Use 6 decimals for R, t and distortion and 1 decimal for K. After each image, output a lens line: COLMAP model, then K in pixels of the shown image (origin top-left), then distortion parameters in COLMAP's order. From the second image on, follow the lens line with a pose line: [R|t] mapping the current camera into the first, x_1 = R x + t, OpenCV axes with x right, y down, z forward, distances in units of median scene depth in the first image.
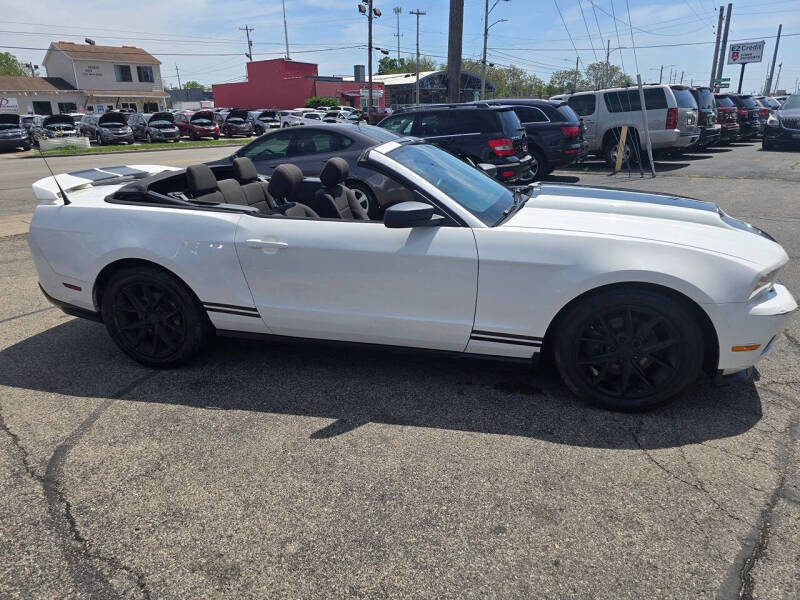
lens RADIAL K [[540.7, 0, 404.0], [0, 540.7, 309.6], [0, 0, 1]] dist [0.056402, -0.052016]
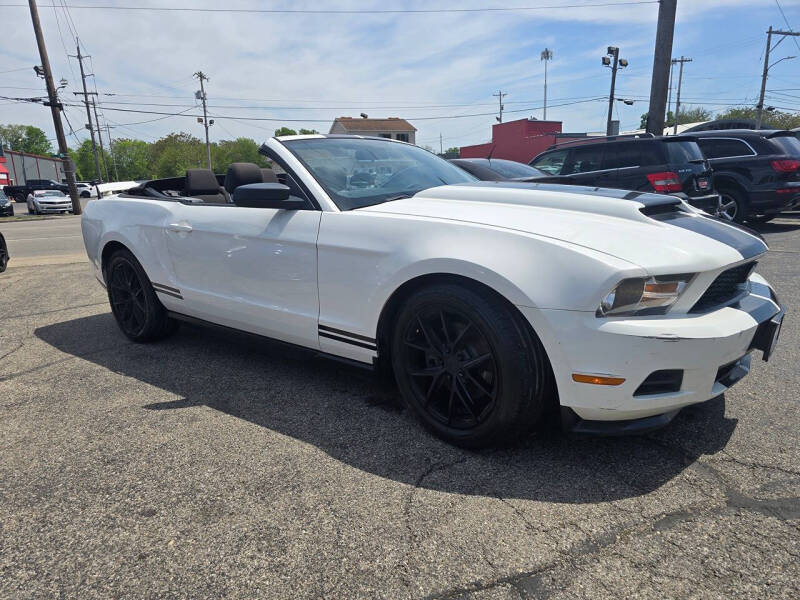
lens RADIAL K [[547.6, 0, 400.8], [0, 547.6, 320.8], [0, 0, 1]] dist [0.048588, -0.044281]
pose [[0.893421, 0.098158, -0.438365, 0.605246], [-0.137546, 0.988741, -0.058932, 0.062338], [0.427645, 0.112947, 0.896863, 0.225086]]
